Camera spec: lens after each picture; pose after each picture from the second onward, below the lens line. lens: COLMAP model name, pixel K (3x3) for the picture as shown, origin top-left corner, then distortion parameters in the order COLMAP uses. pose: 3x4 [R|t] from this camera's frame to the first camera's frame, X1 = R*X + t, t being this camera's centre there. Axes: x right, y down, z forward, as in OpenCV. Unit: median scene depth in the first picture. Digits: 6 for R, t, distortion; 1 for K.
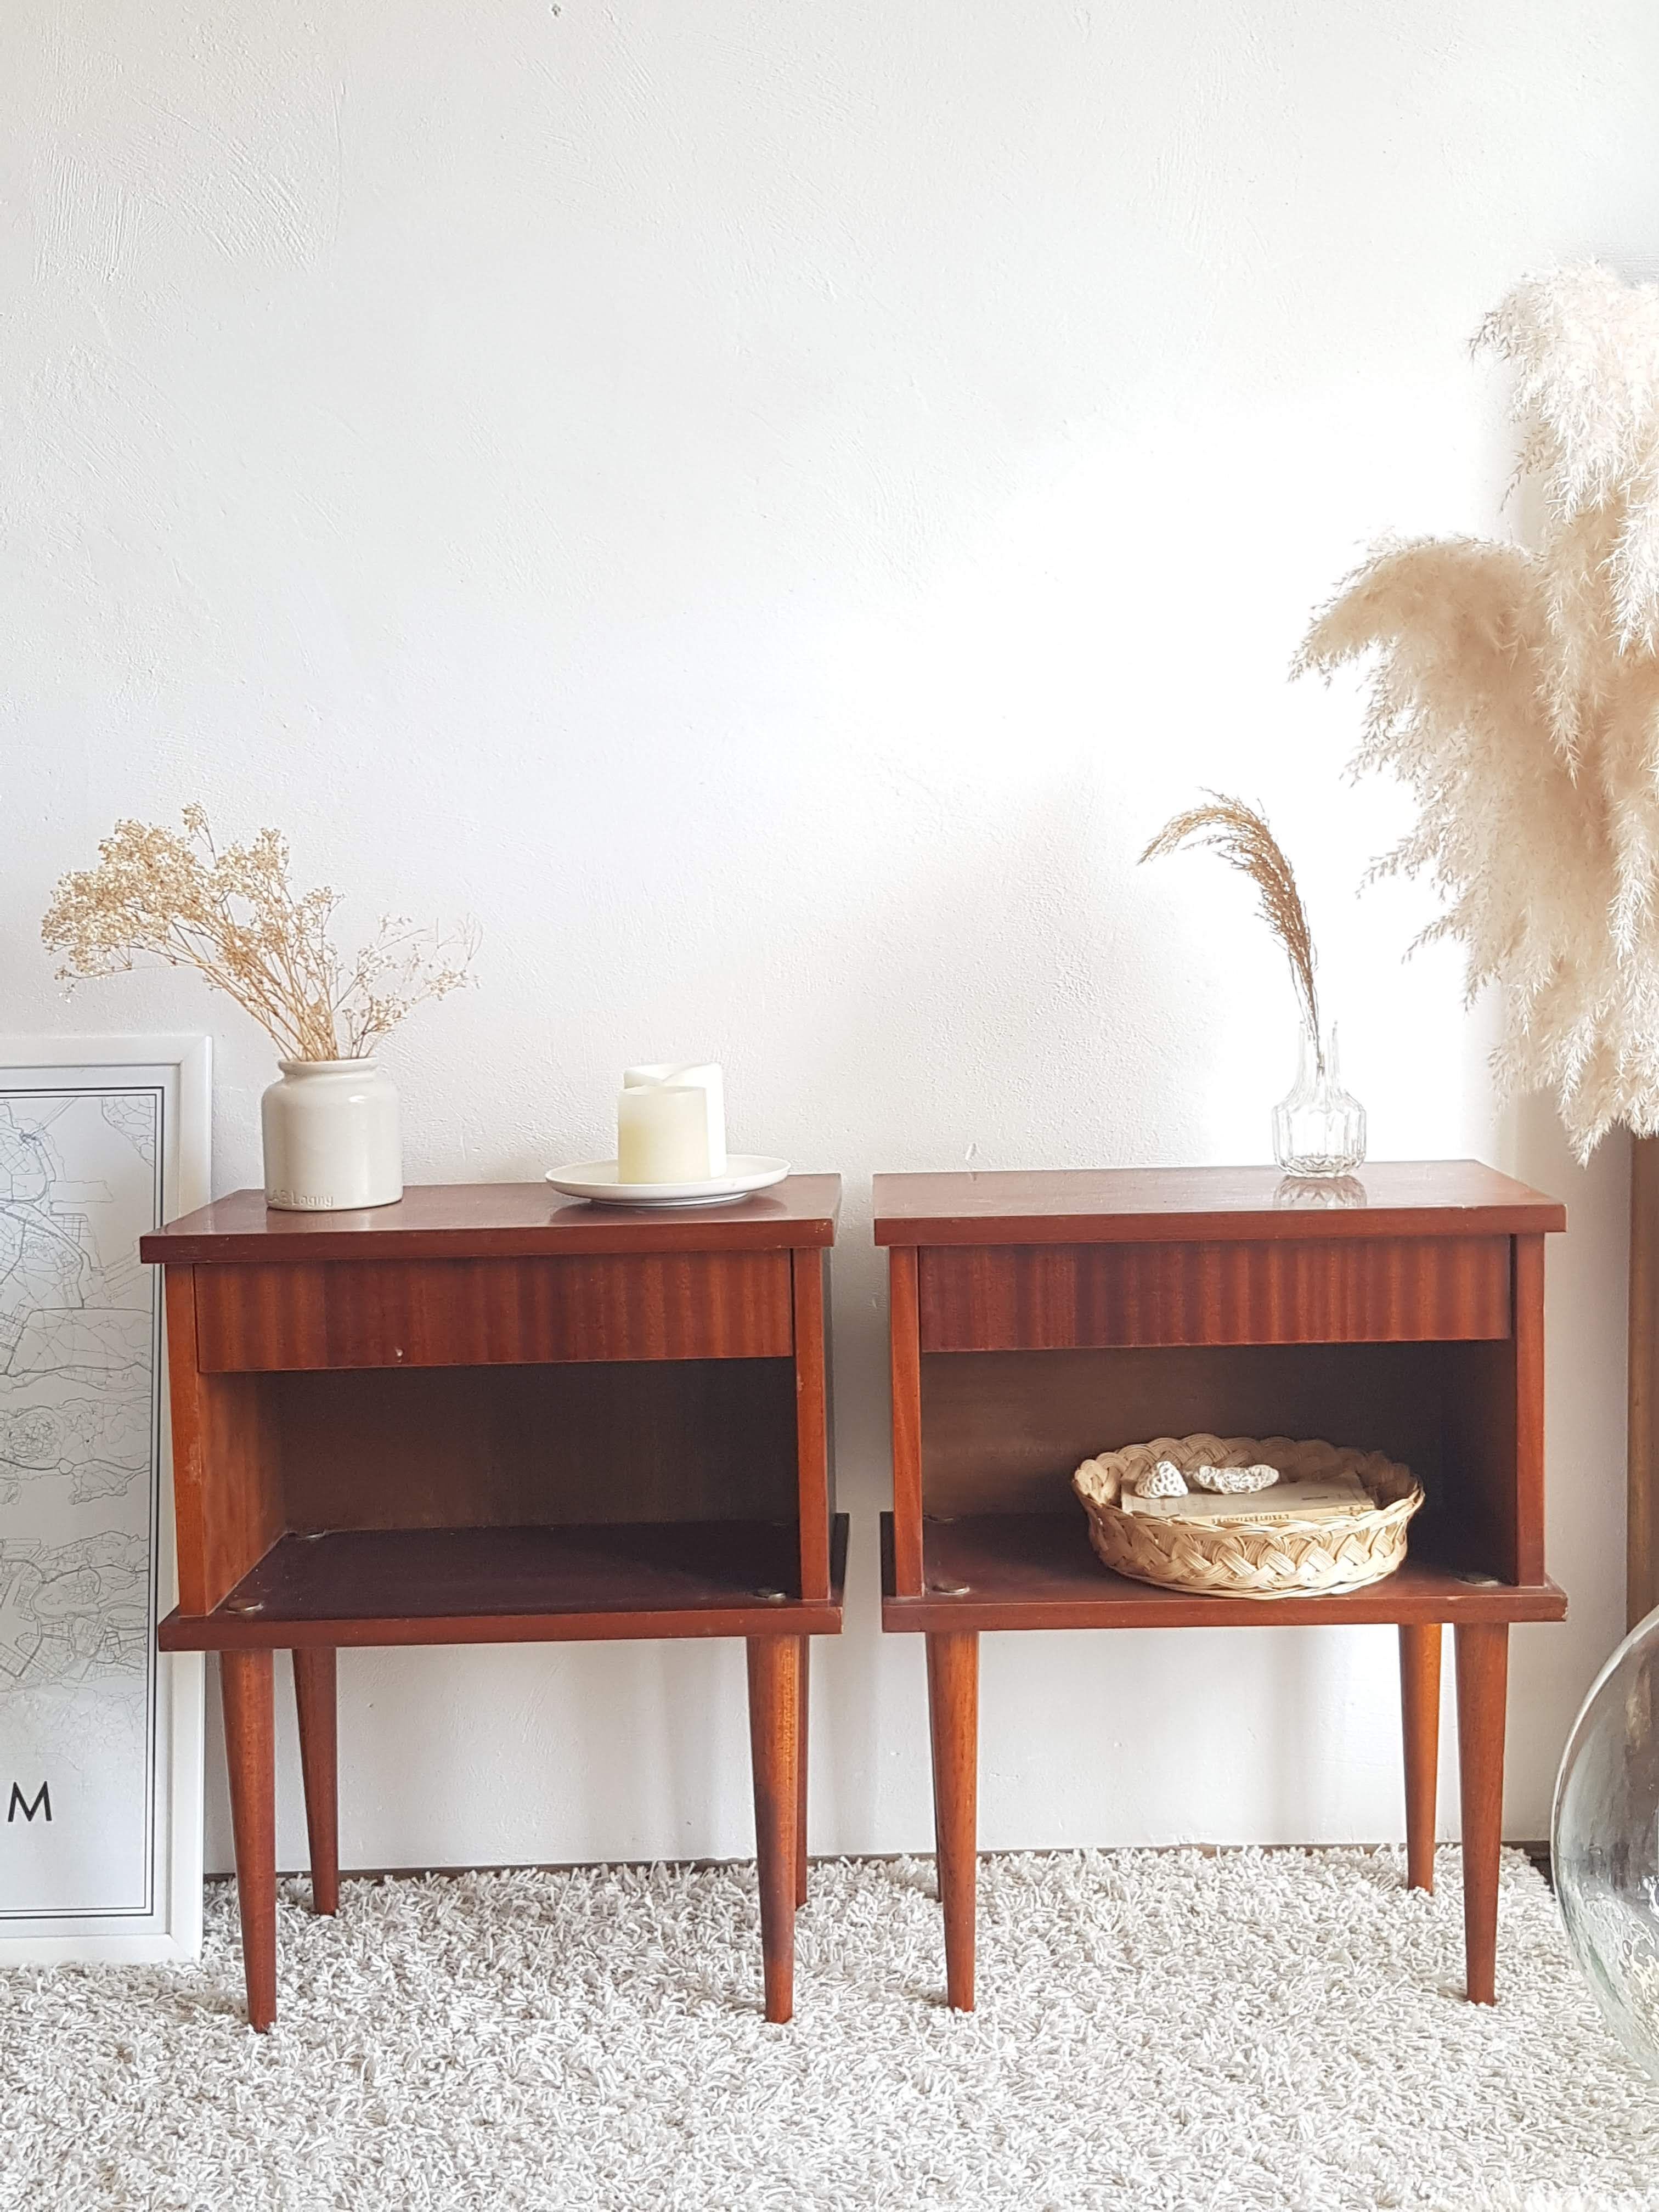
lens RADIAL K [[2462.4, 0, 850.8], [0, 2462.4, 1094.8], [0, 0, 1]] dist [0.041171, 0.000000]
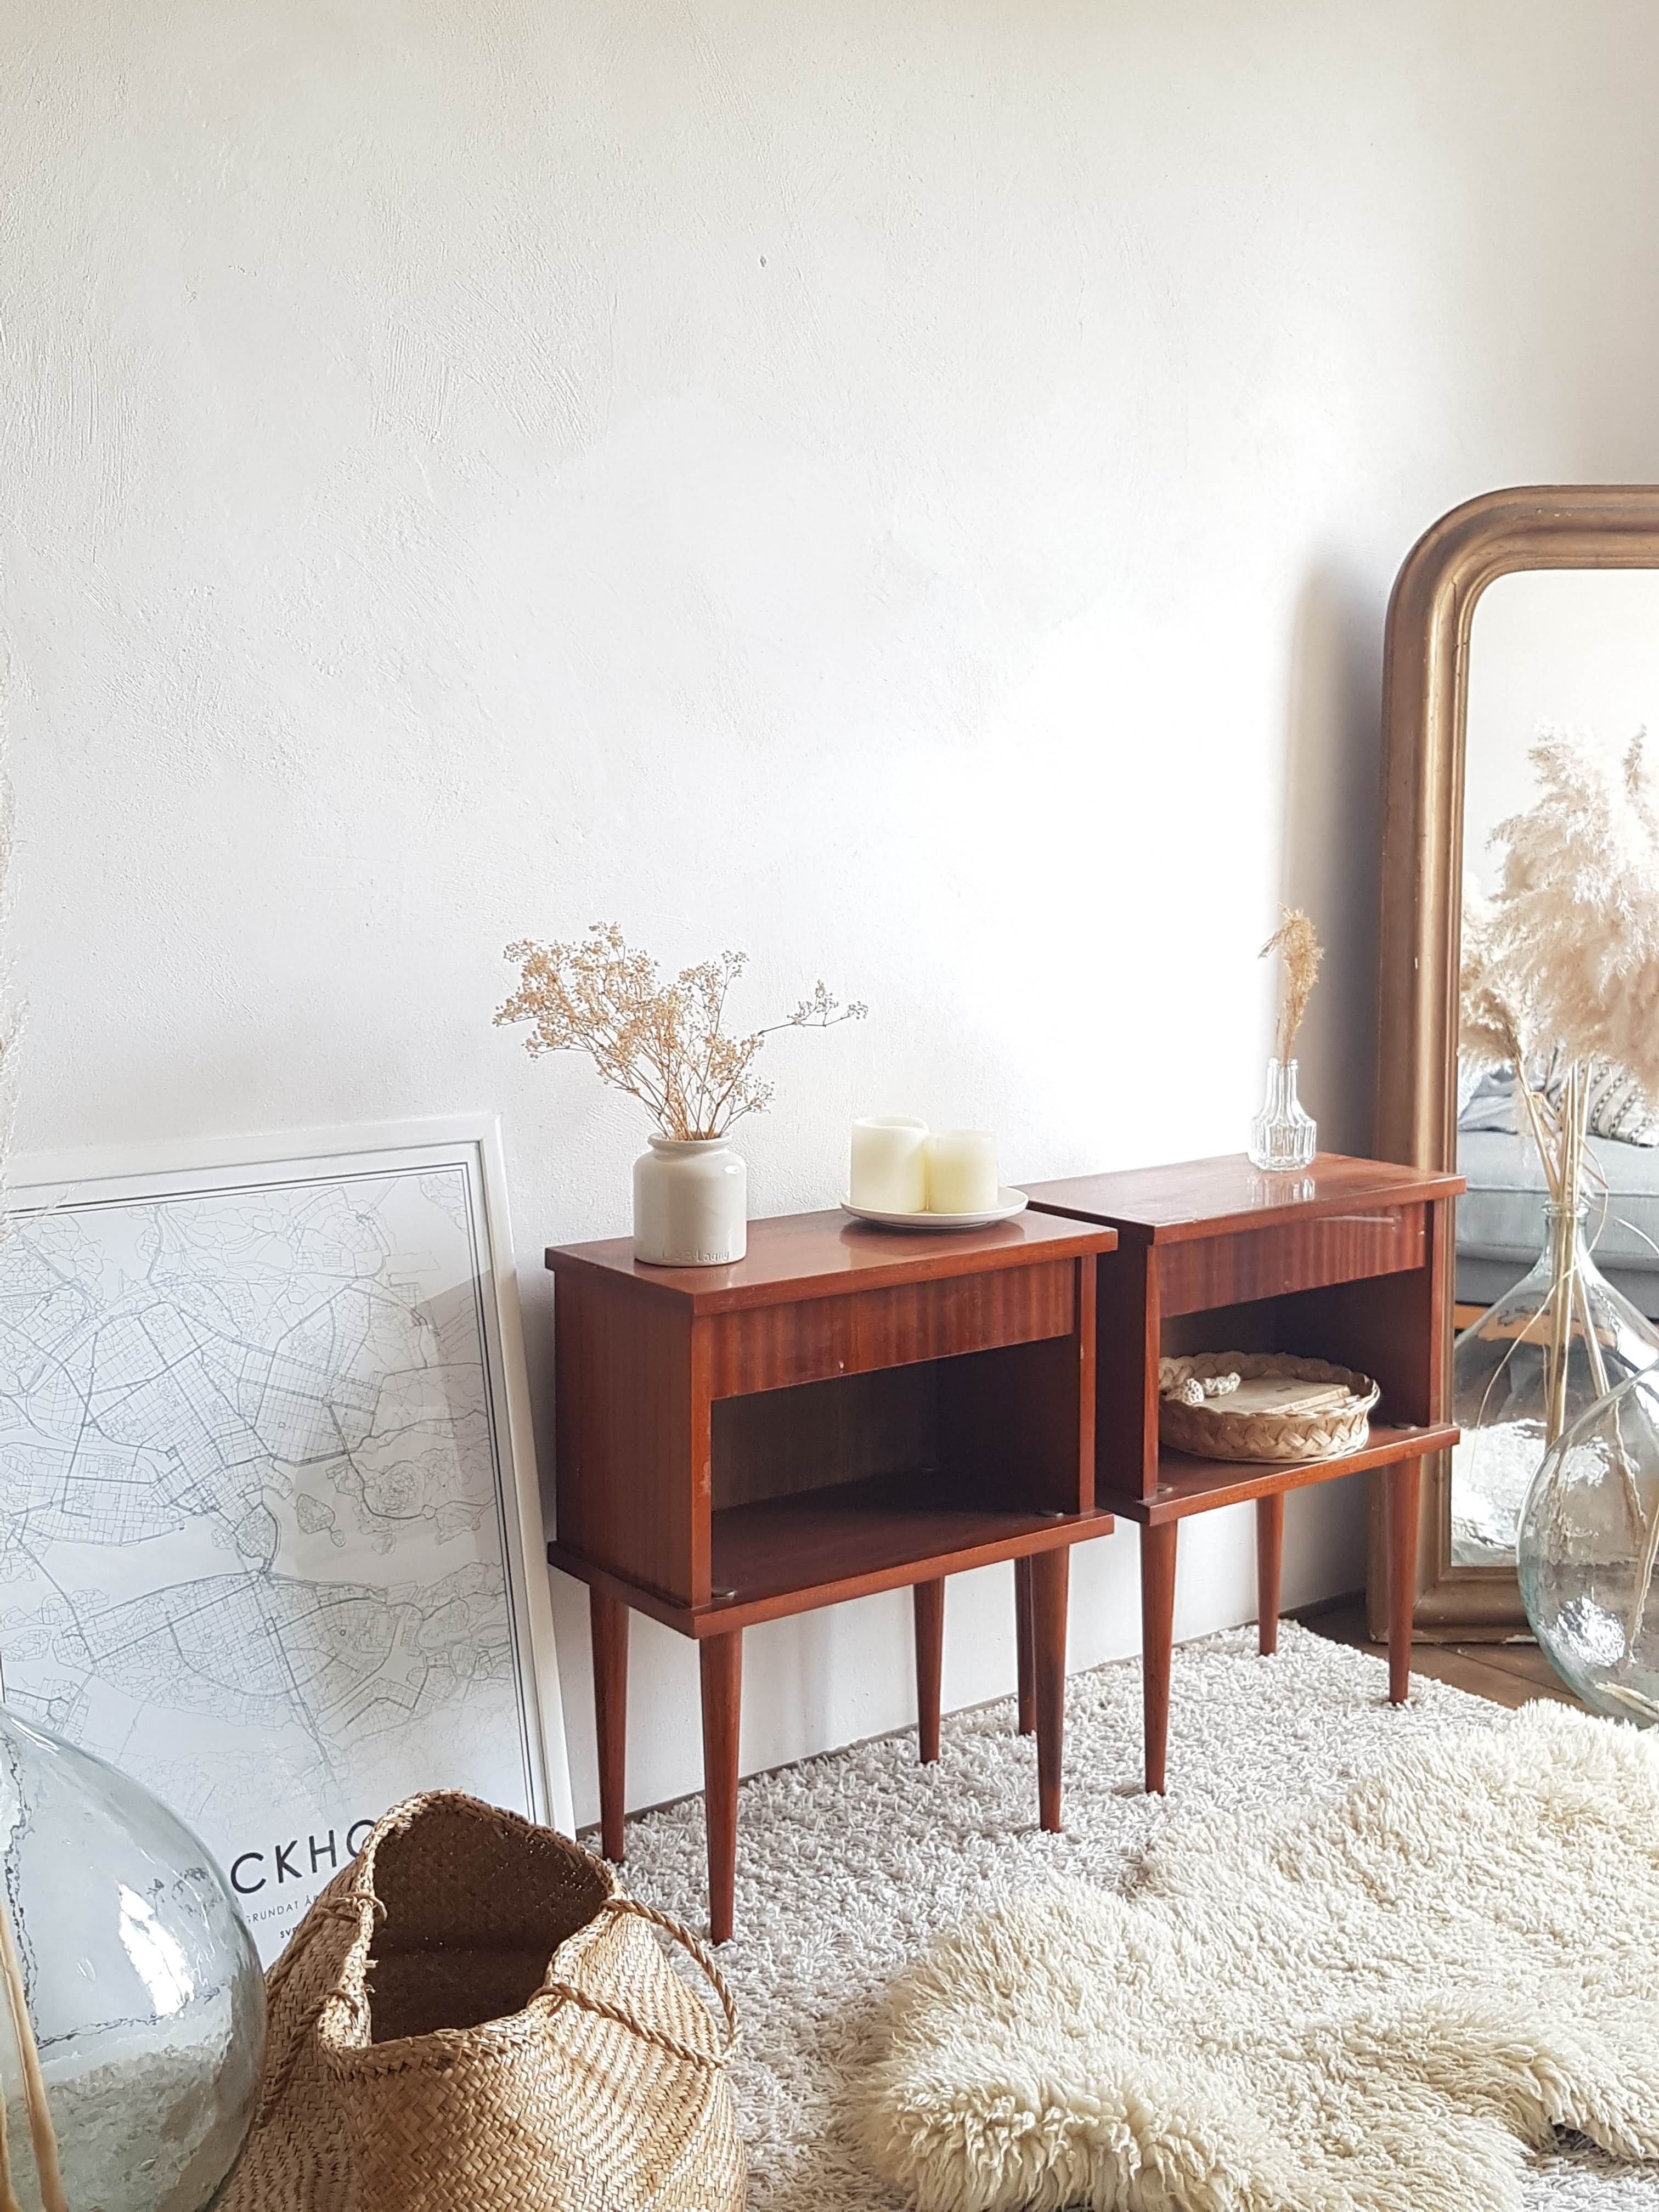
lens RADIAL K [[2462.4, 0, 859.2], [0, 2462.4, 1023.4], [0, 0, 1]] dist [0.041171, 0.000000]
pose [[0.787340, -0.037519, 0.615376, -0.885646], [0.035268, 0.999253, 0.015800, -0.083168], [-0.615509, 0.009263, 0.788075, 0.011676]]
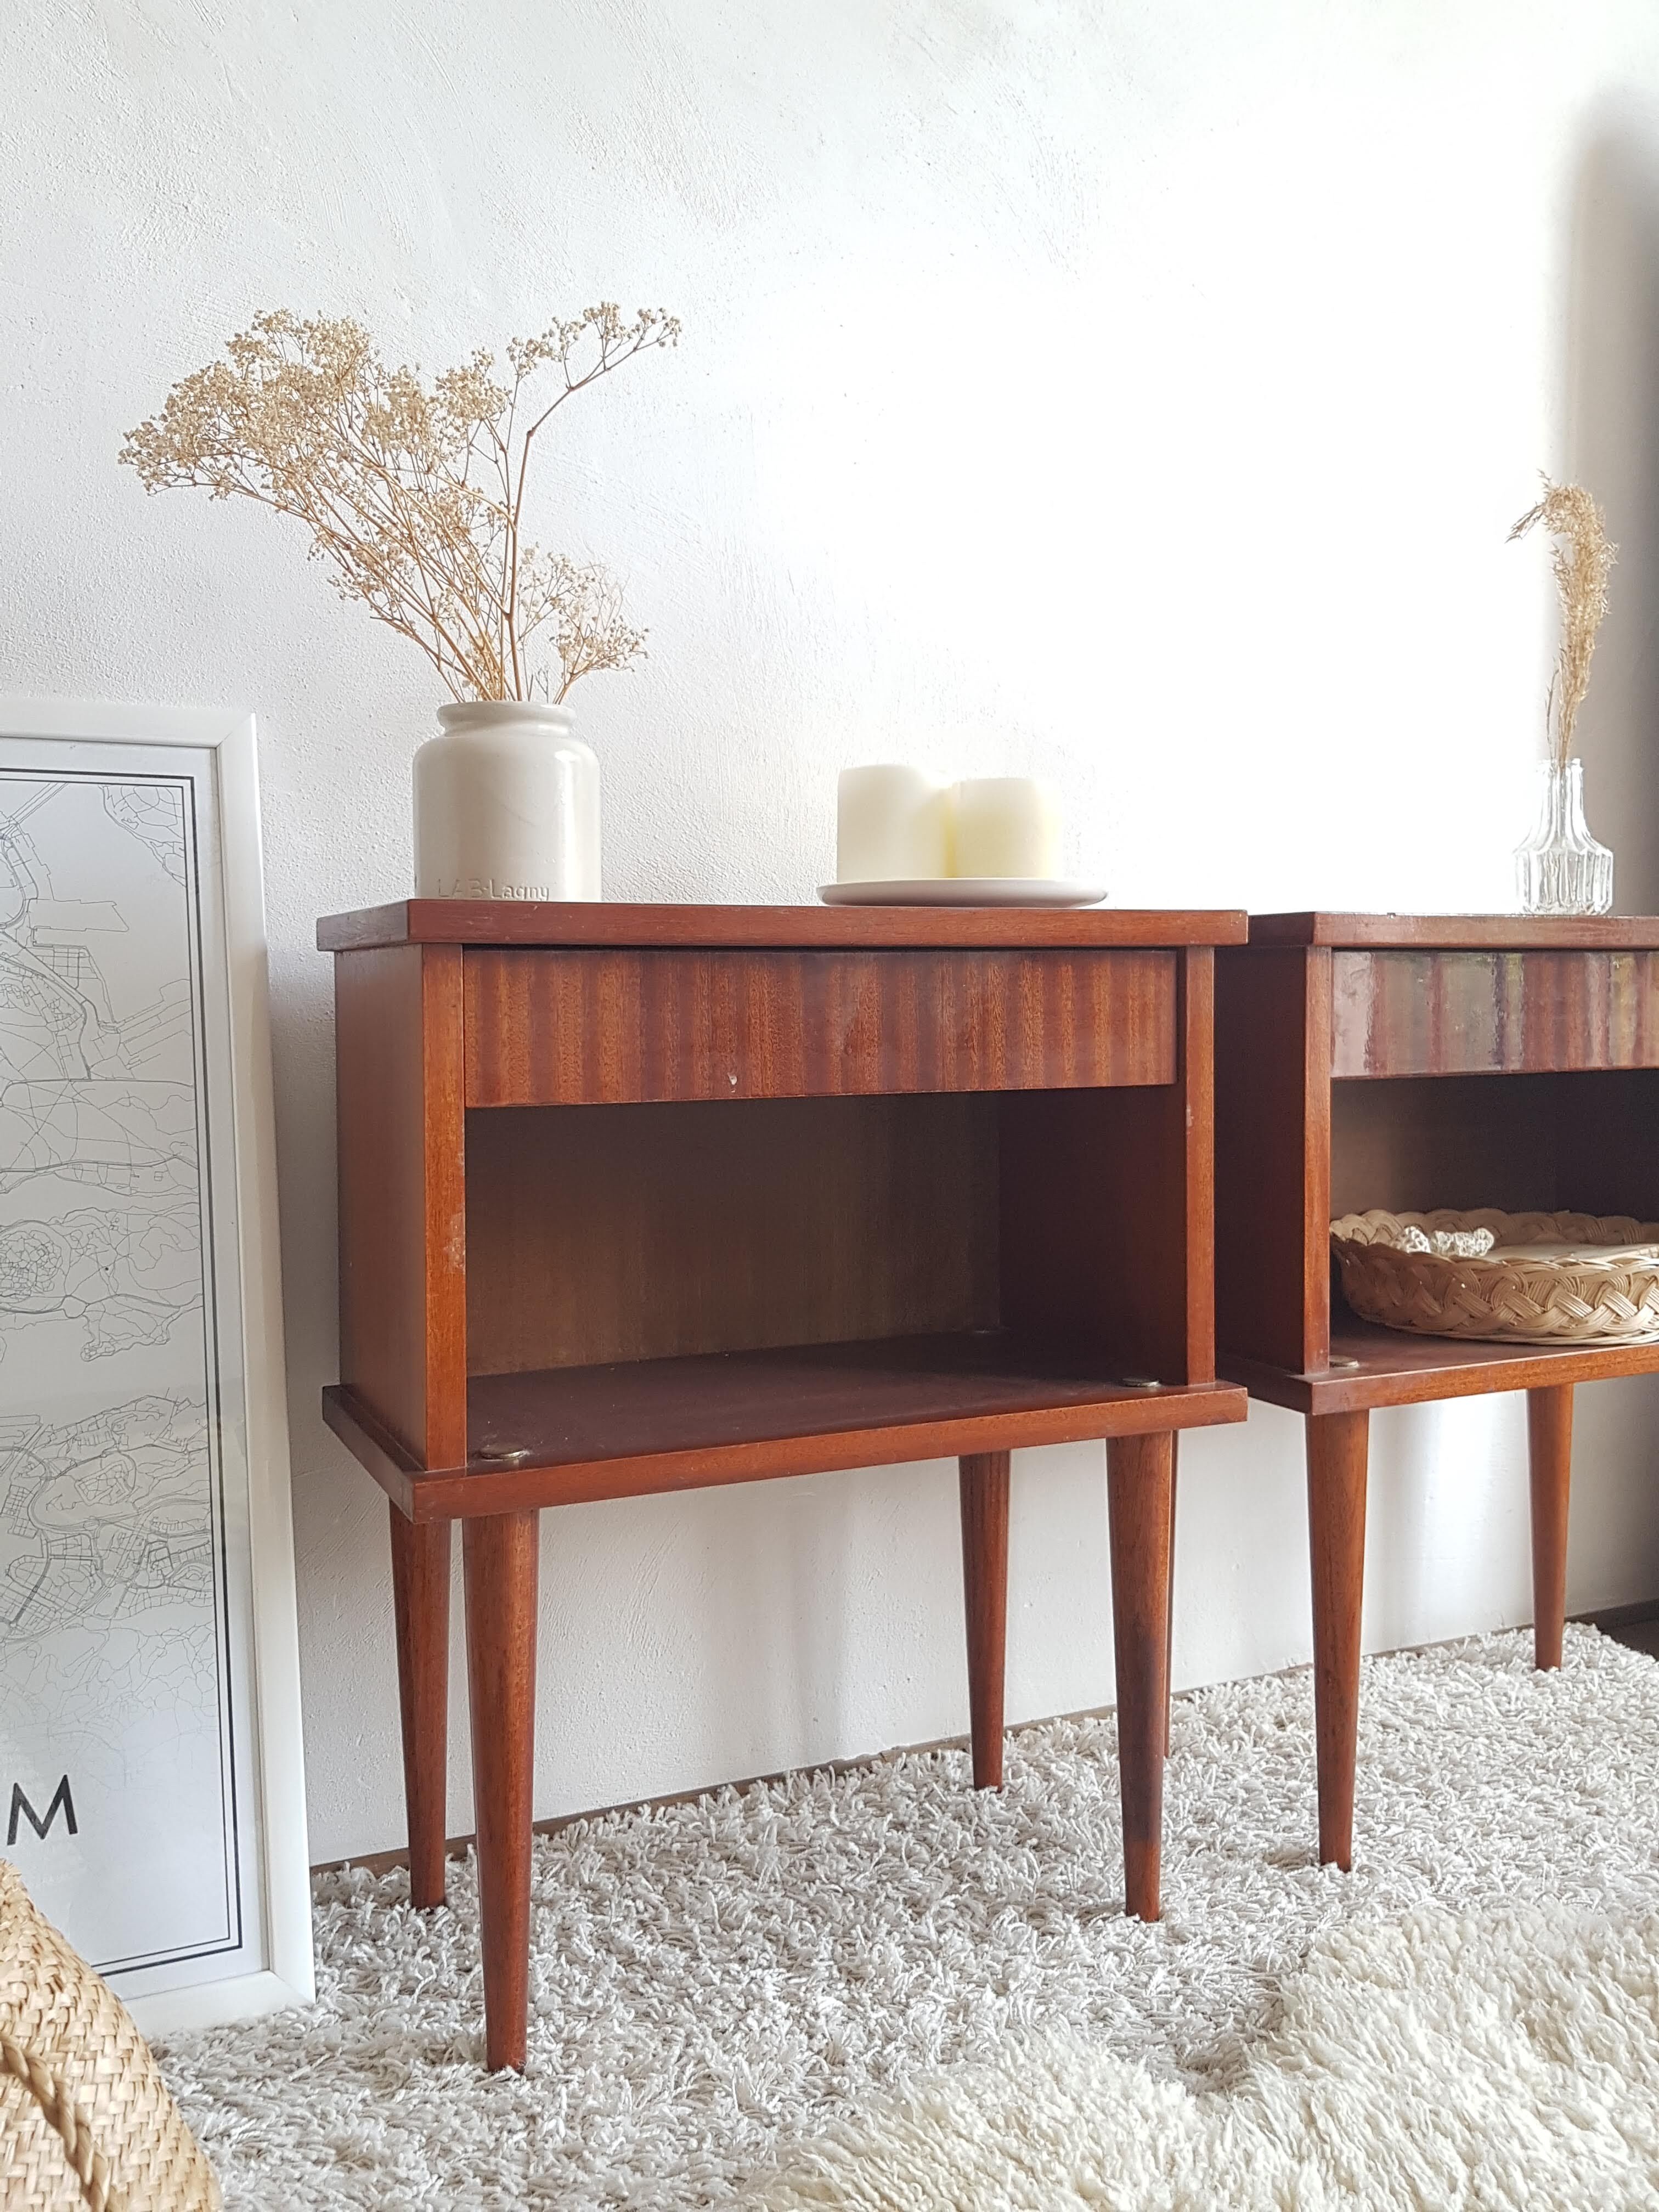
lens RADIAL K [[1958.1, 0, 845.6], [0, 1958.1, 1060.1], [0, 0, 1]] dist [0.016699, -0.014846]
pose [[0.898812, 0.002841, 0.438325, -0.385041], [0.024082, 0.998149, -0.055850, 0.124632], [-0.437672, 0.060754, 0.897080, 0.440816]]
